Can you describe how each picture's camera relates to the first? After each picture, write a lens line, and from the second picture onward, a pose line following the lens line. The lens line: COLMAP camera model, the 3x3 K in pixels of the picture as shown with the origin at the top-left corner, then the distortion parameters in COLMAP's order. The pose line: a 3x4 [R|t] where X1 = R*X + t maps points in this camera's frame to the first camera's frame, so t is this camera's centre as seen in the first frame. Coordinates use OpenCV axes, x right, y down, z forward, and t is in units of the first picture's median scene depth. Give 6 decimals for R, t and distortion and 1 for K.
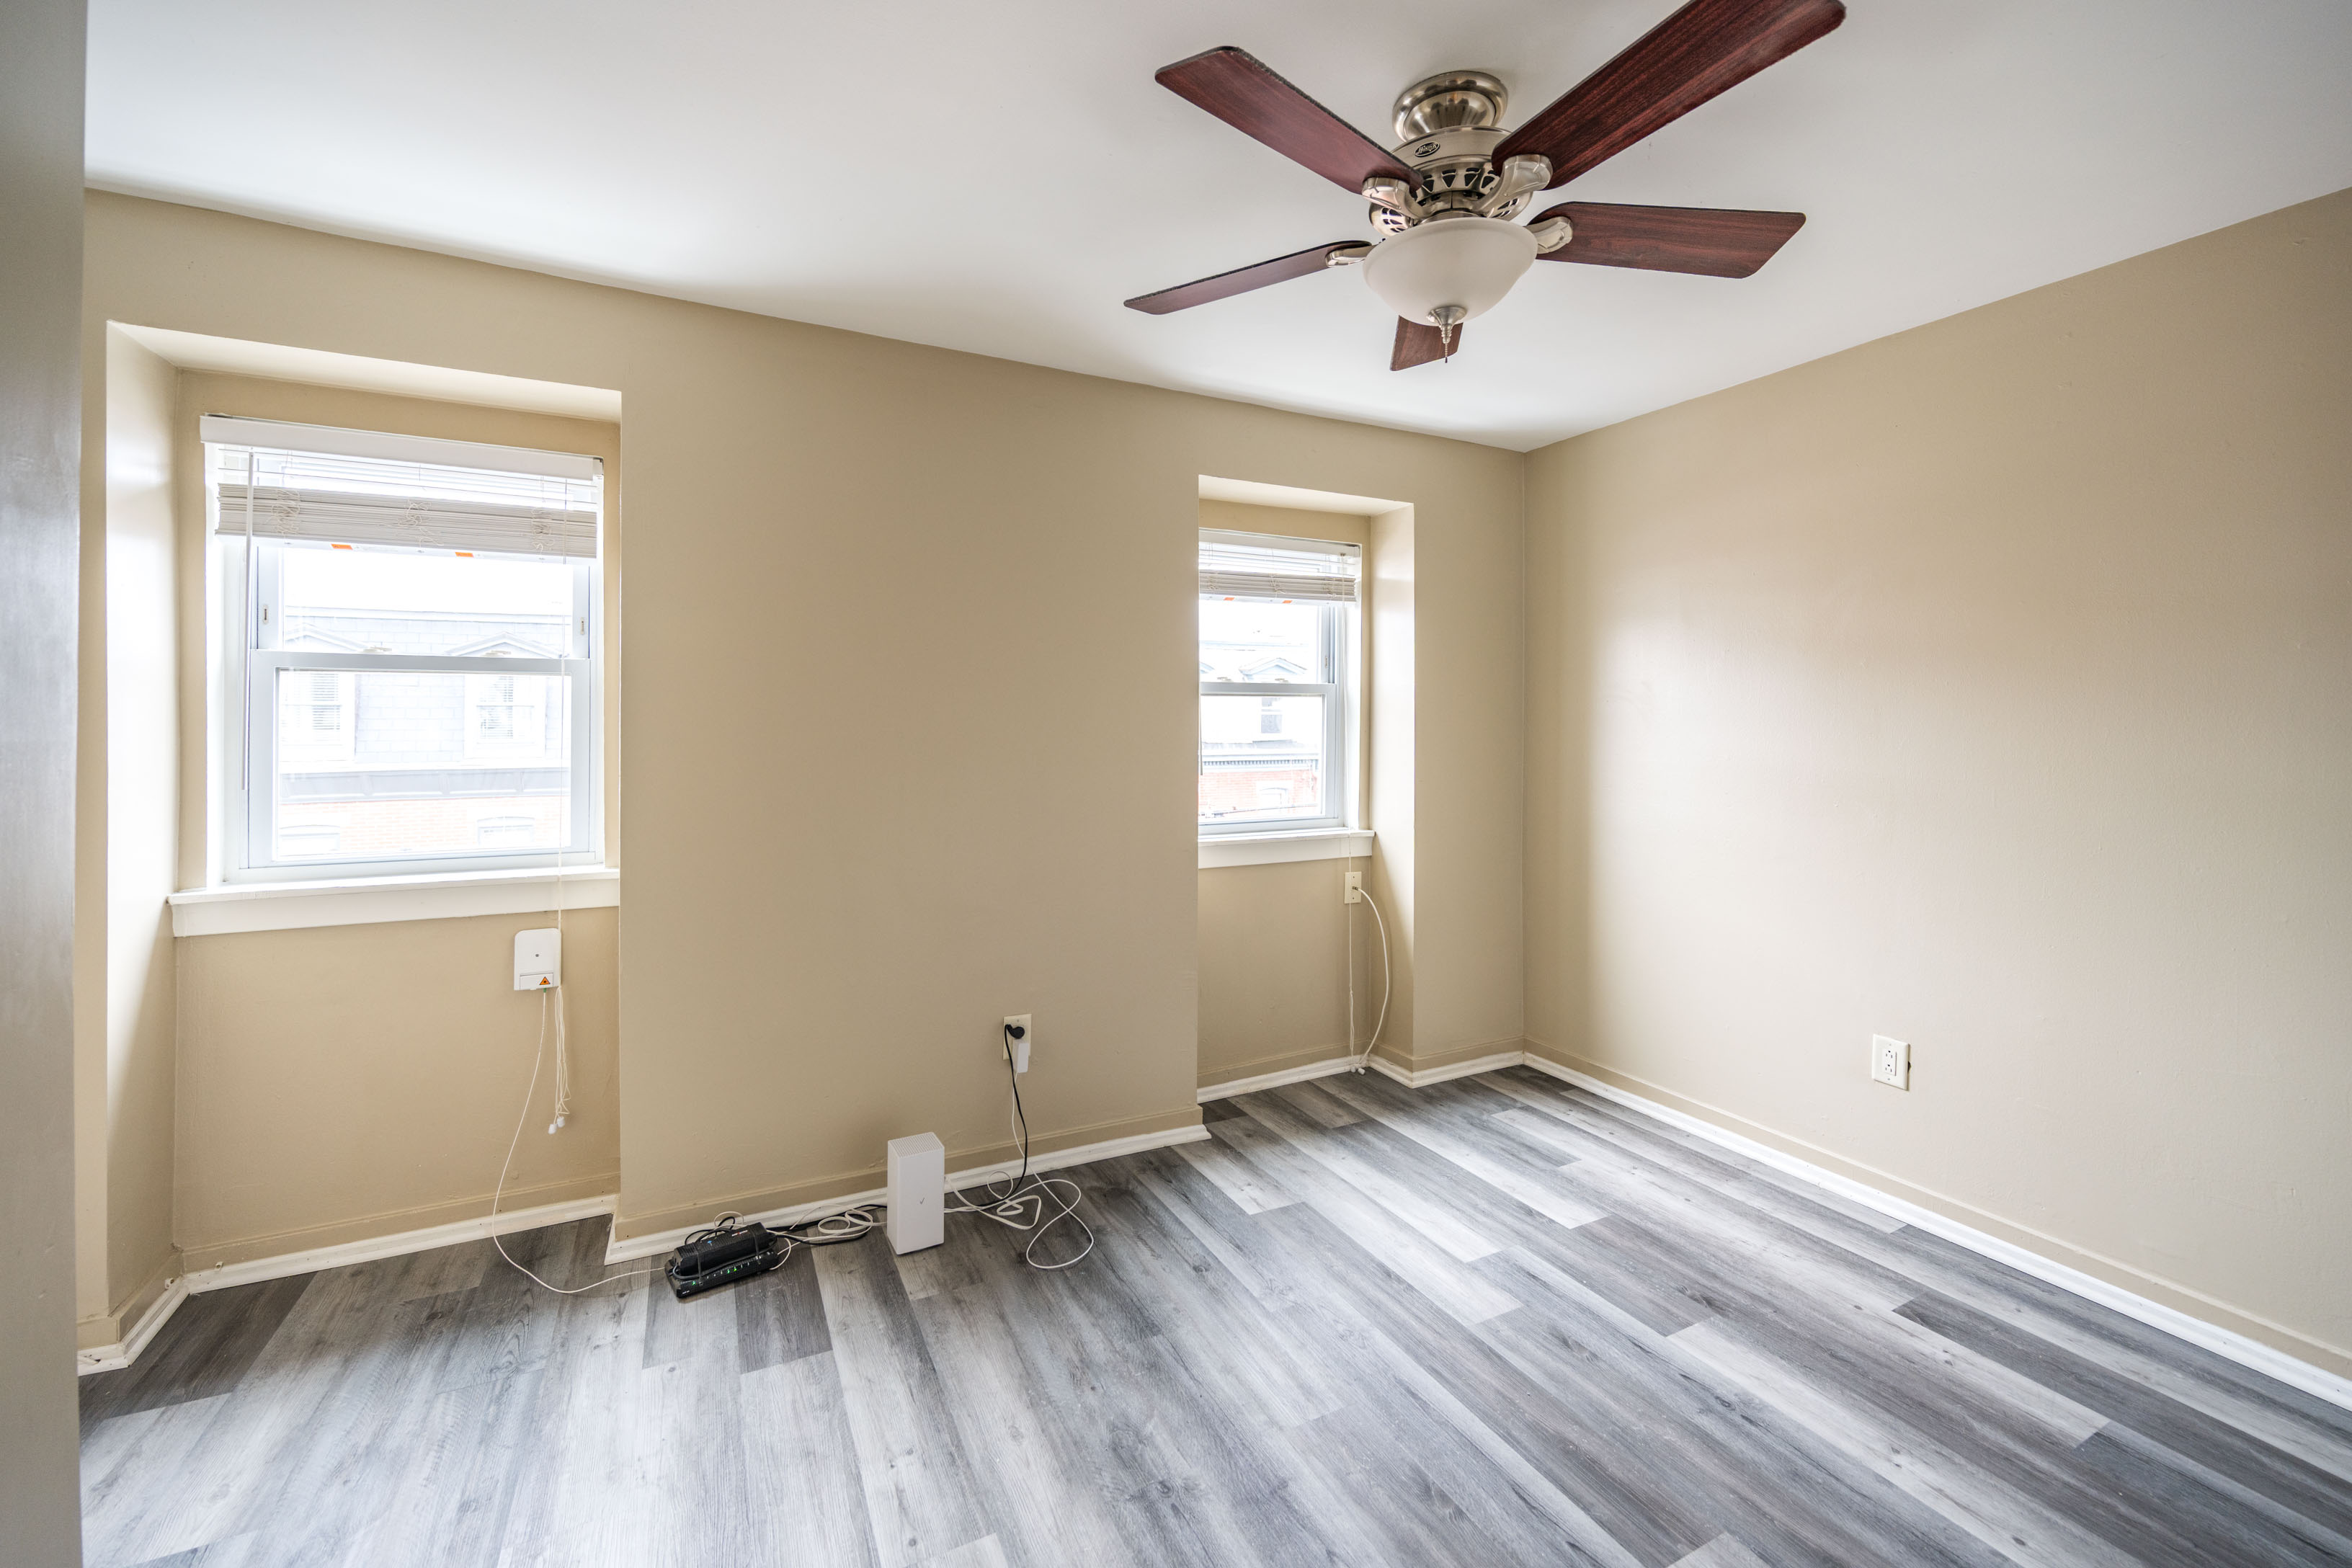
lens RADIAL K [[950.4, 0, 1212.7], [0, 950.4, 727.8], [0, 0, 1]] dist [-0.000656, -0.000188]
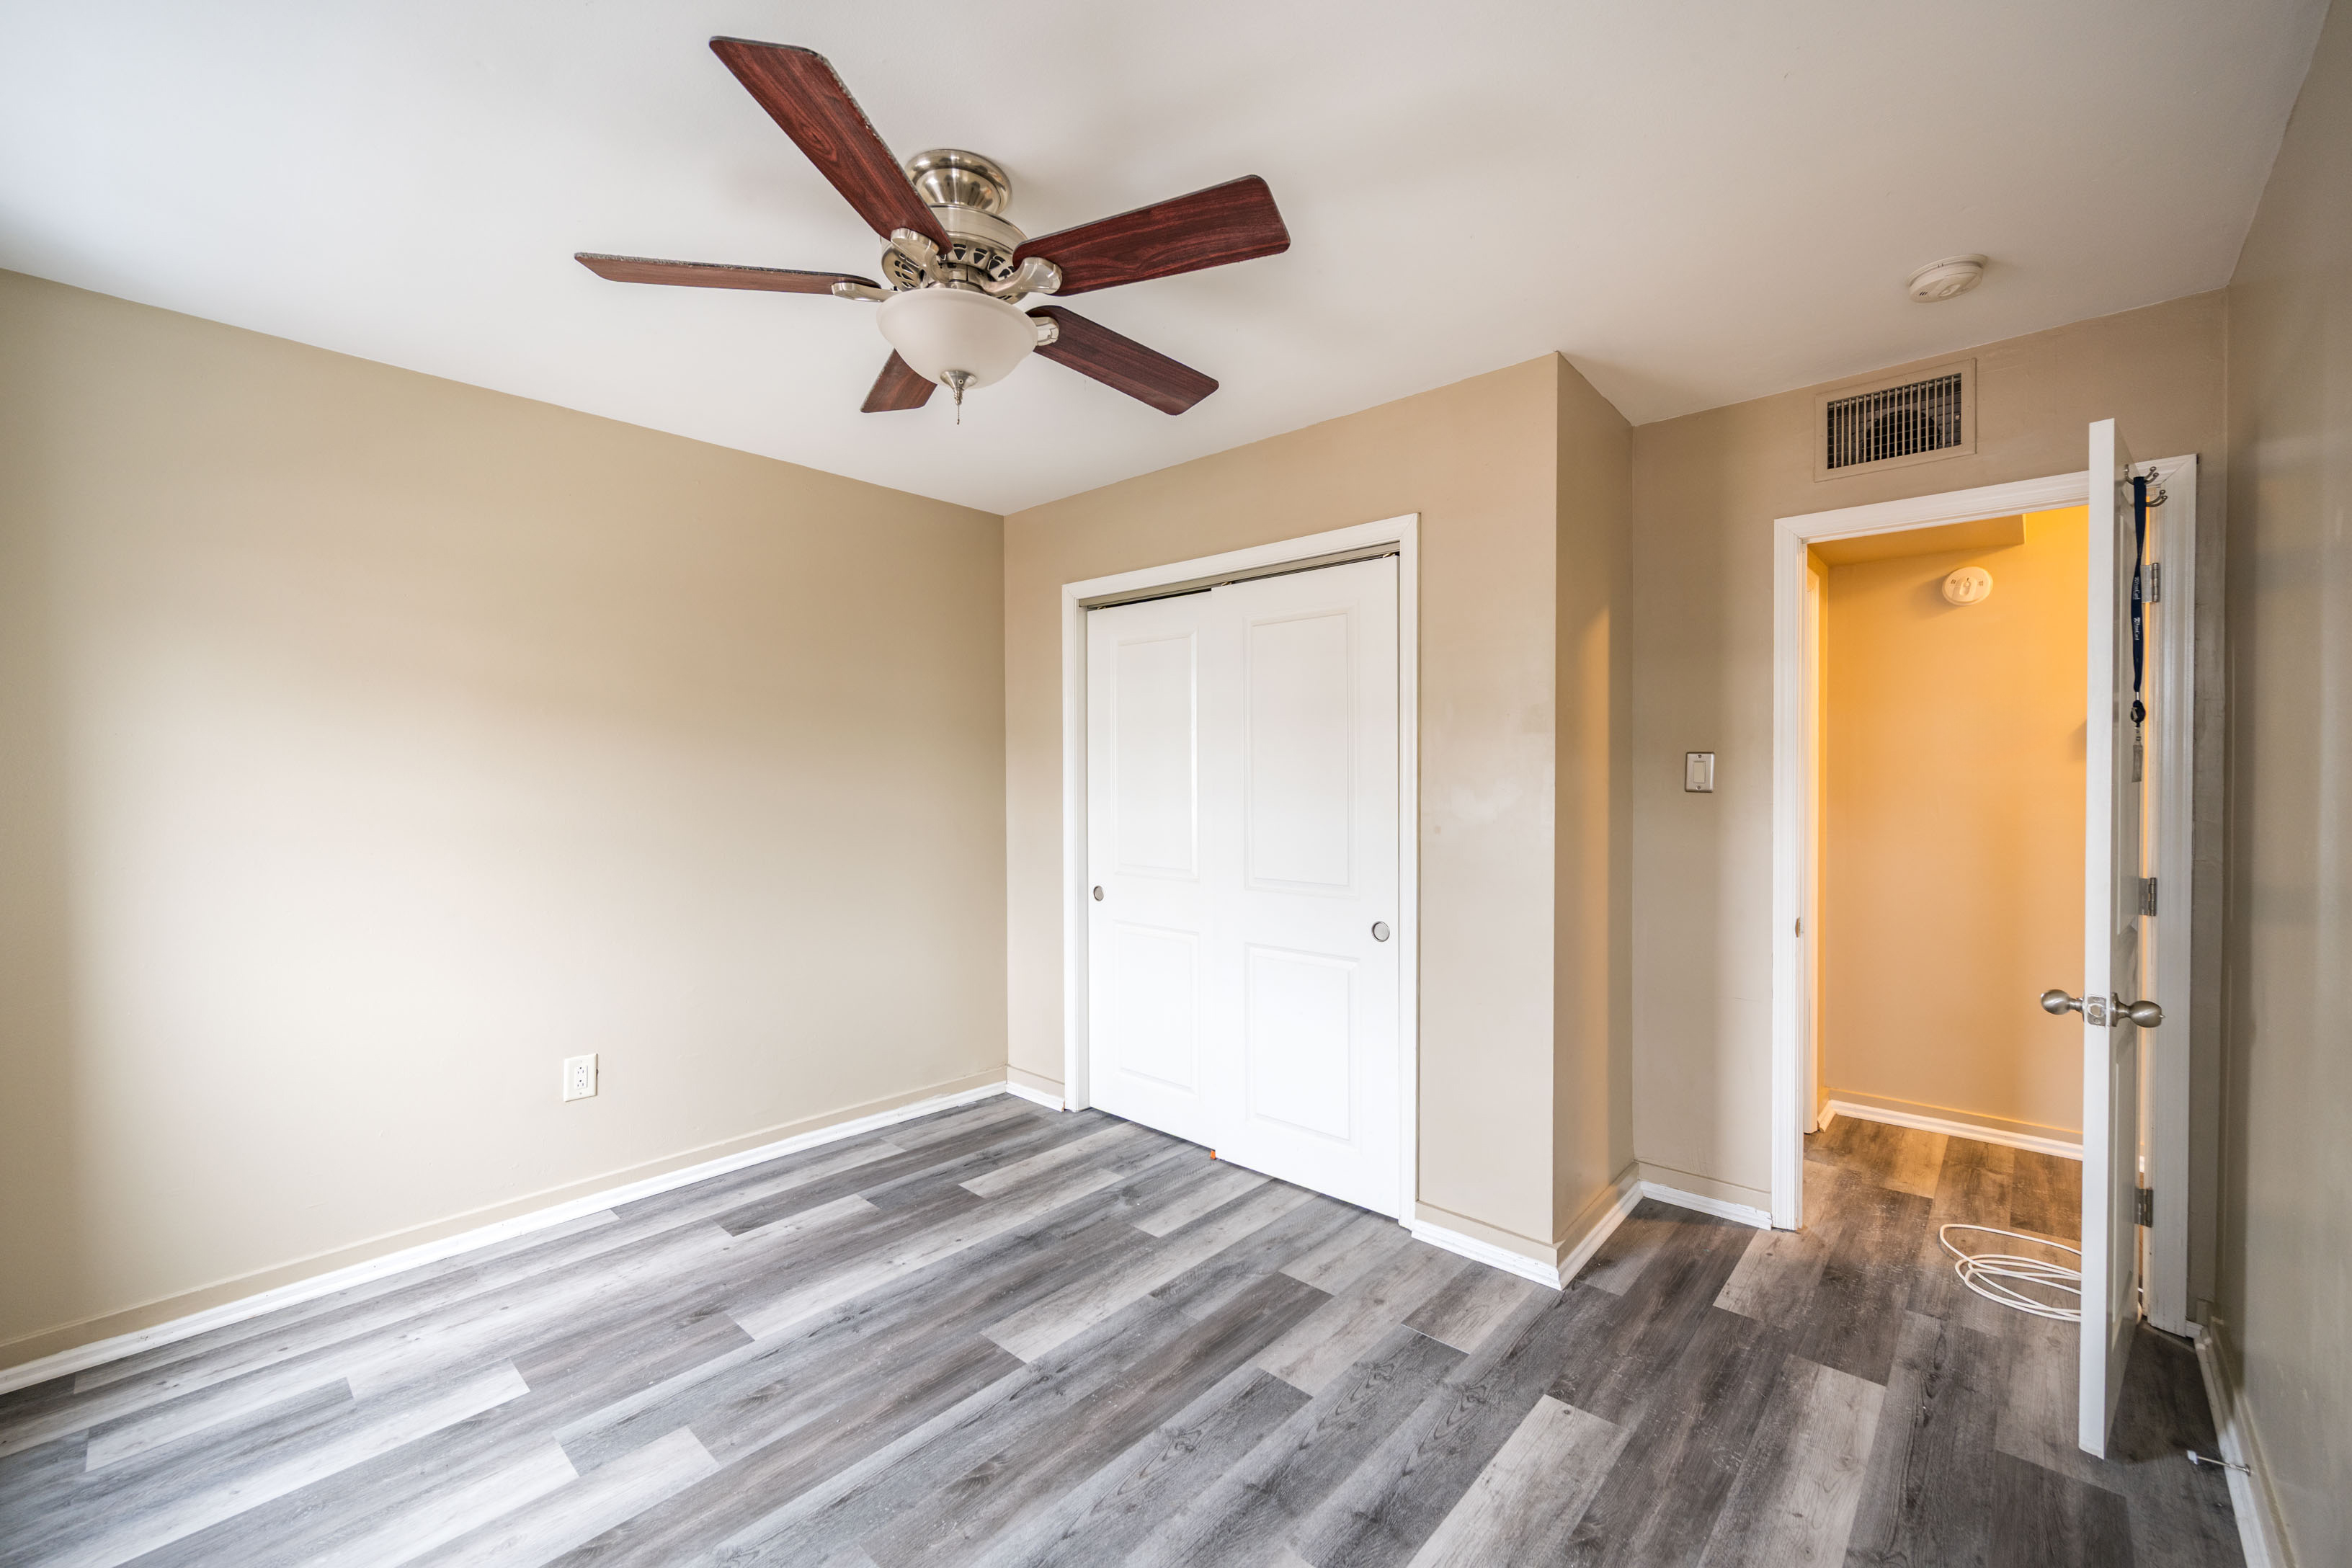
lens RADIAL K [[967.8, 0, 1130.0], [0, 967.8, 783.4], [0, 0, 1]] dist [-0.000713, -0.000169]
pose [[-0.308115, -0.013770, 0.951249, -0.622070], [0.008875, 0.999810, 0.017348, -0.004436], [-0.951308, 0.013788, -0.307934, 0.836182]]
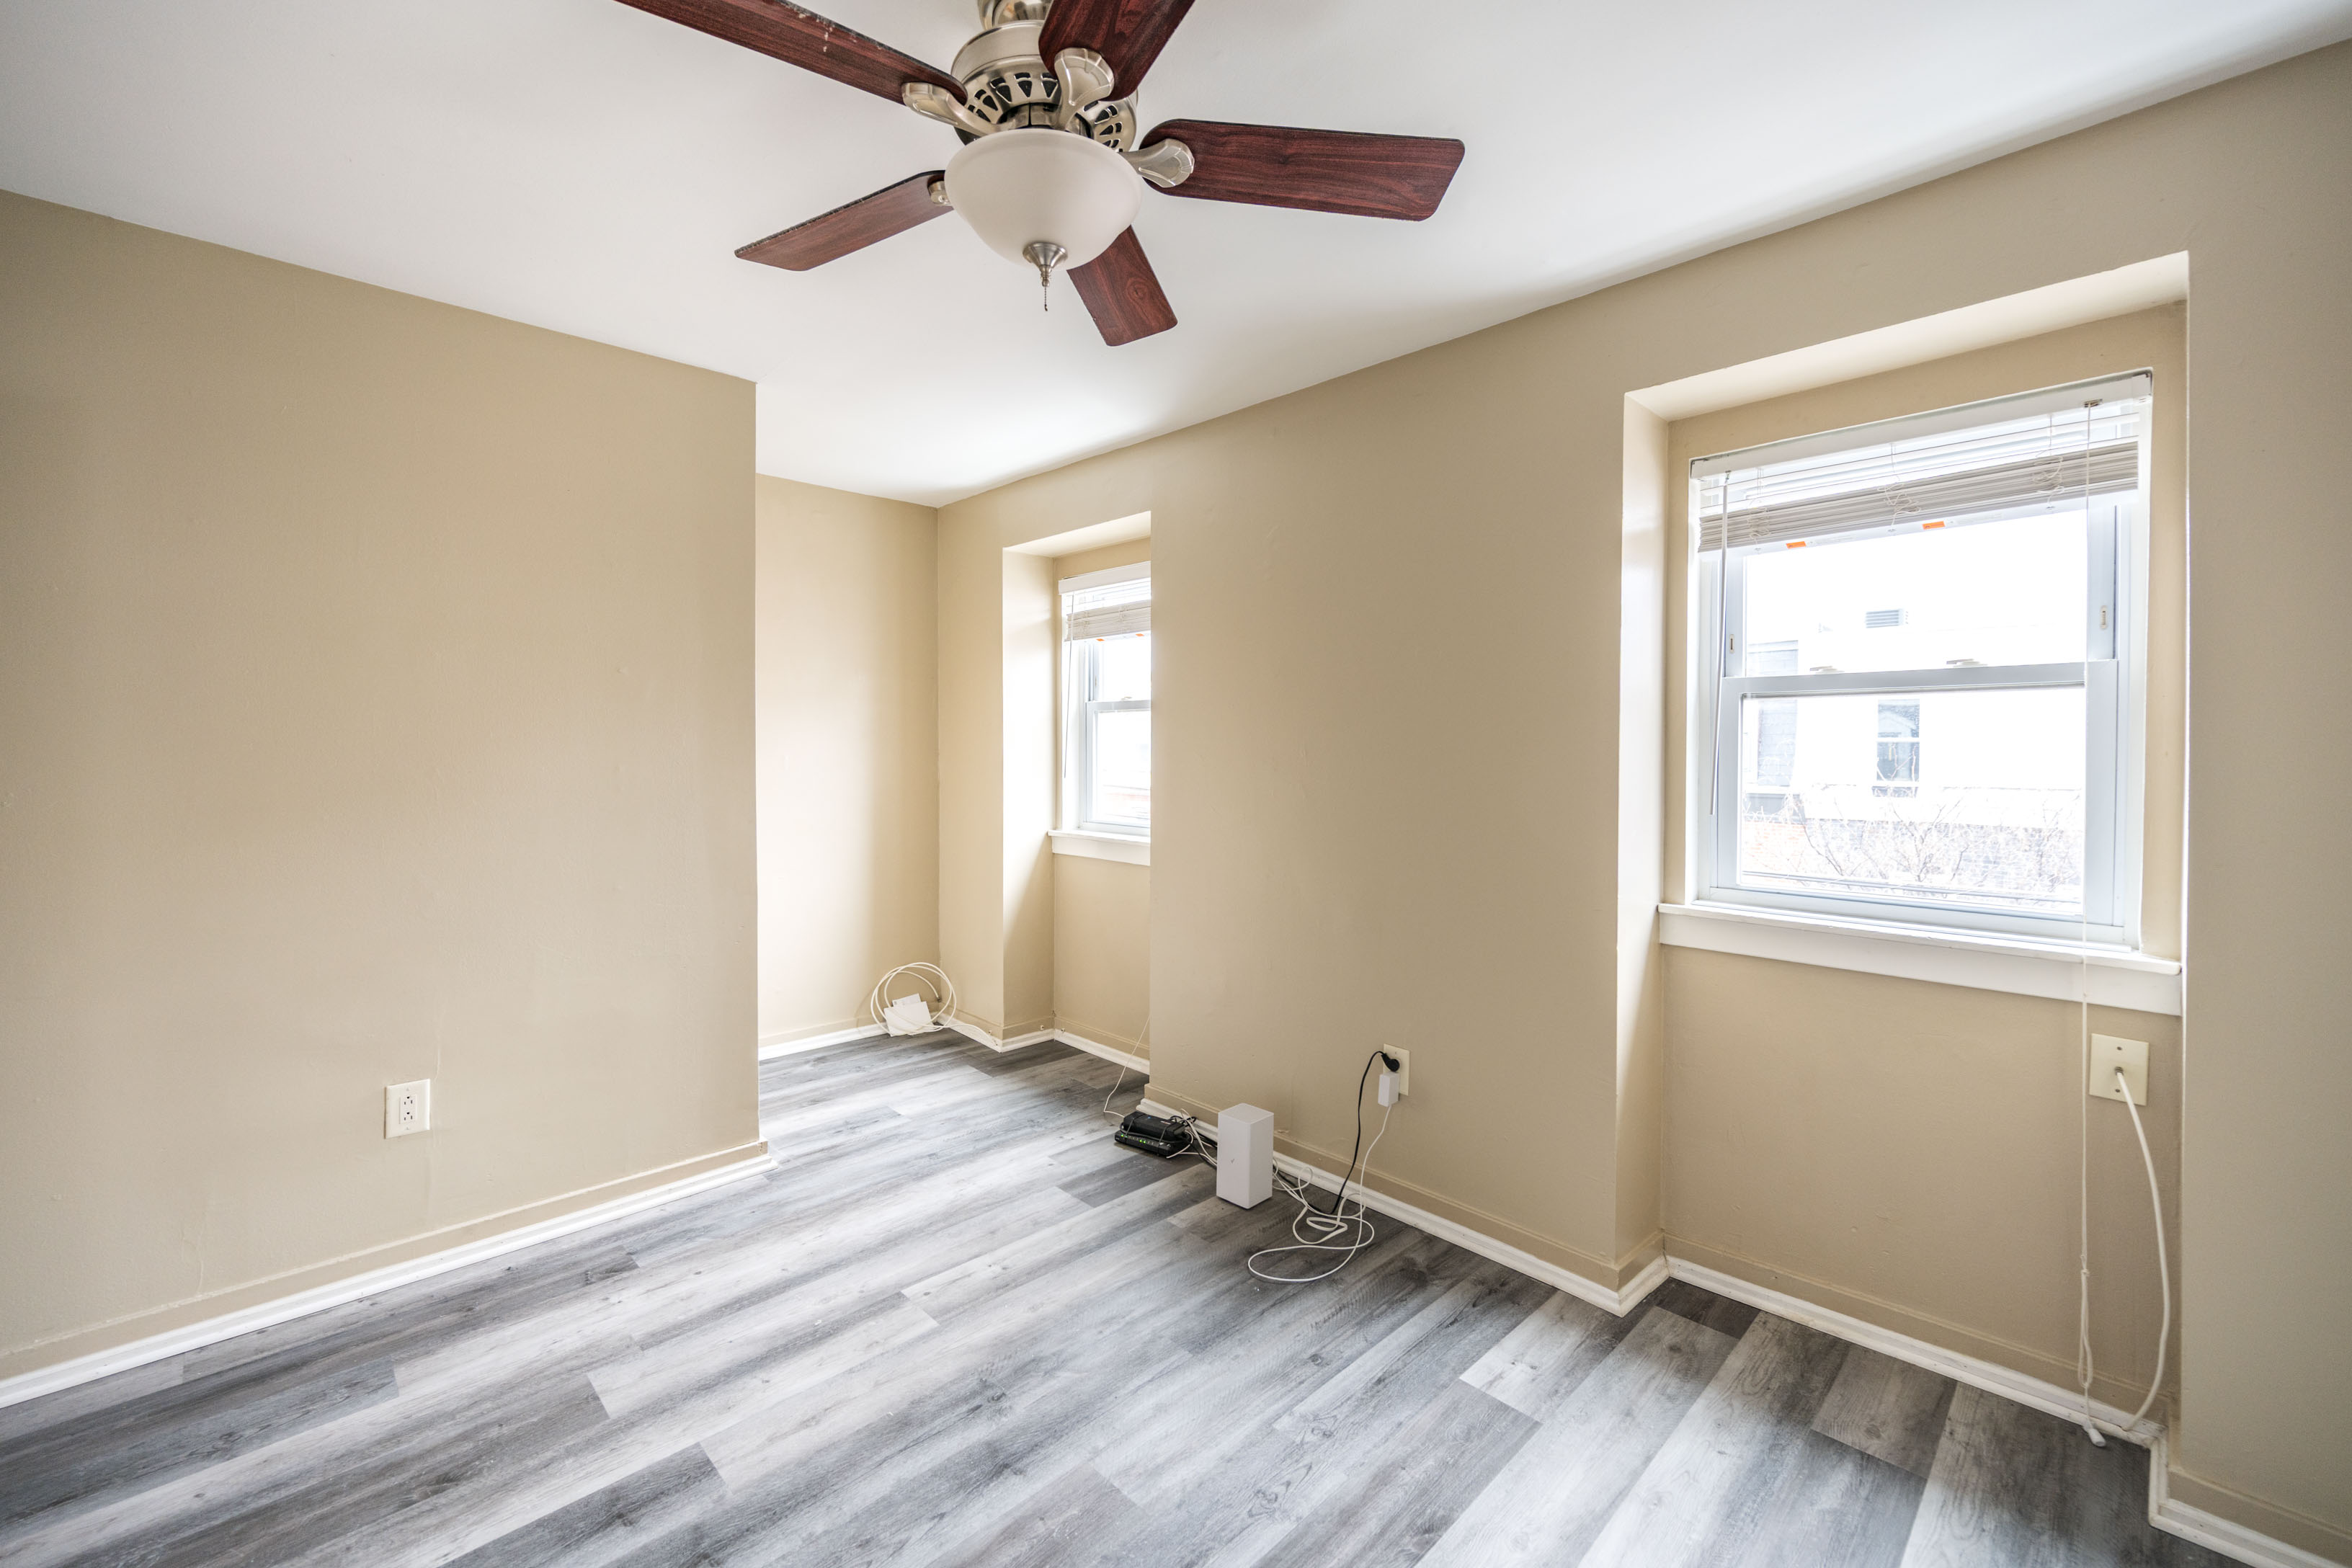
lens RADIAL K [[959.7, 0, 1139.4], [0, 959.7, 761.2], [0, 0, 1]] dist [-0.000170, -0.000129]
pose [[0.271145, 0.014007, -0.962436, 0.800660], [-0.007065, 0.999896, 0.012562, 0.007447], [0.962512, 0.003393, 0.271216, 0.610967]]
